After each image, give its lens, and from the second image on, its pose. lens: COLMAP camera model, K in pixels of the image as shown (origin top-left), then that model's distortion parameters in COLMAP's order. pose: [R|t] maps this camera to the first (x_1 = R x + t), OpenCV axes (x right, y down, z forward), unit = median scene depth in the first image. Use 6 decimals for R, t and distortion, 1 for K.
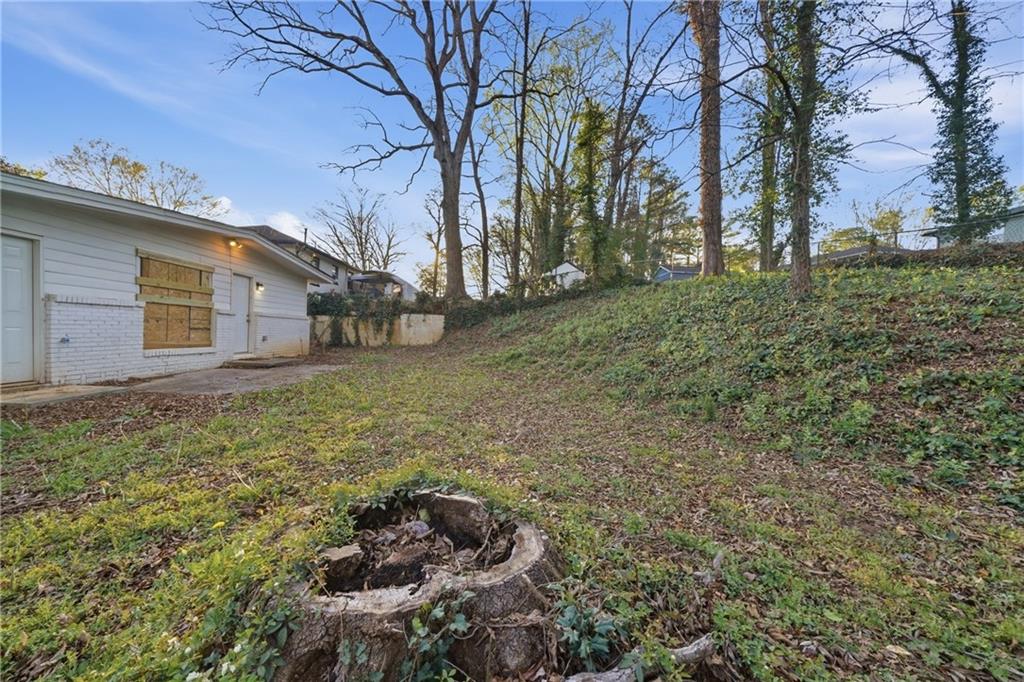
lens RADIAL K [[361.8, 0, 505.2], [0, 361.8, 344.8], [0, 0, 1]] dist [-0.010444, 0.000055]
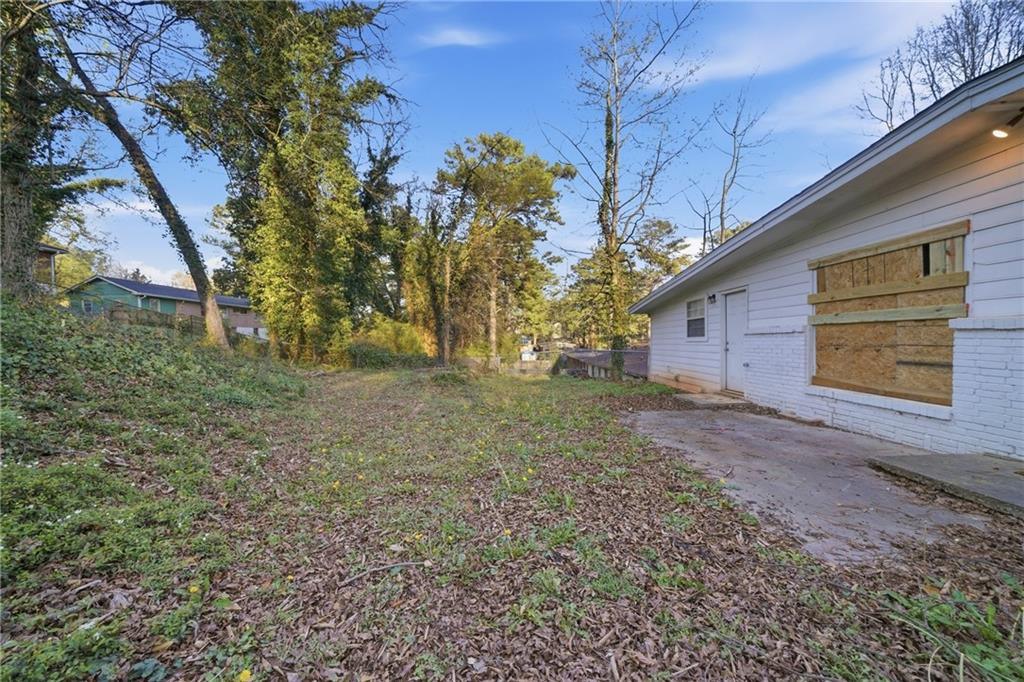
lens RADIAL K [[361.8, 0, 505.2], [0, 361.8, 344.8], [0, 0, 1]] dist [-0.010444, 0.000055]
pose [[-0.998476, -0.032137, 0.044857, -0.292840], [-0.030078, 0.998496, 0.045835, -0.072592], [-0.046263, 0.044416, -0.997941, 1.441372]]
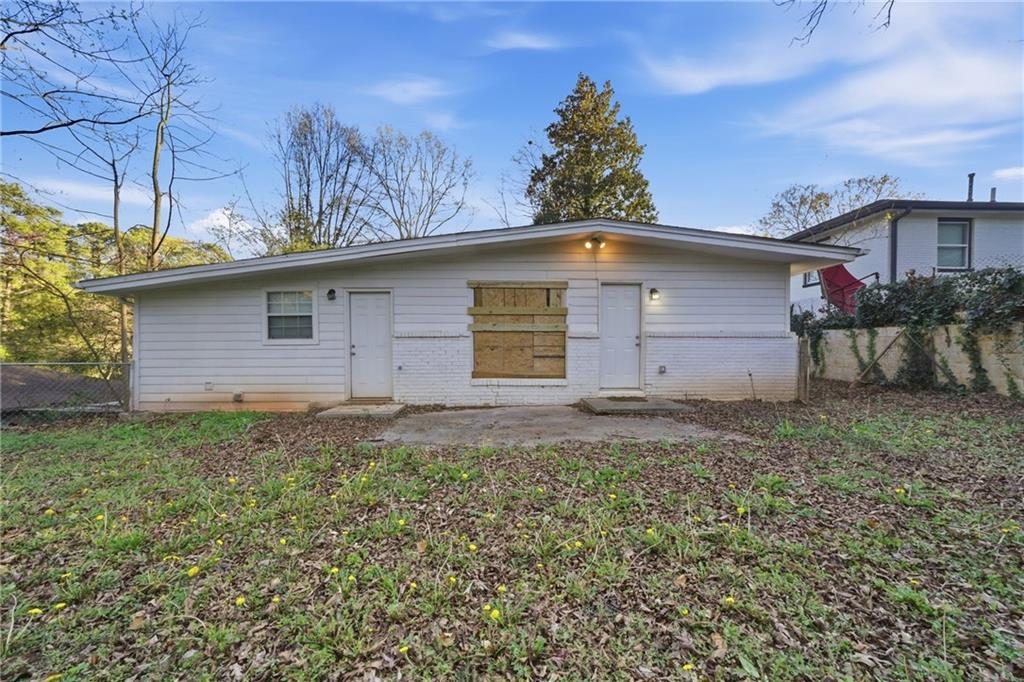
lens RADIAL K [[361.8, 0, 505.2], [0, 361.8, 344.8], [0, 0, 1]] dist [-0.010444, 0.000055]
pose [[-0.005444, -0.035410, -0.999358, 0.006039], [-0.031757, 0.998875, -0.035220, -0.038111], [0.999481, 0.031544, -0.006562, 0.865393]]
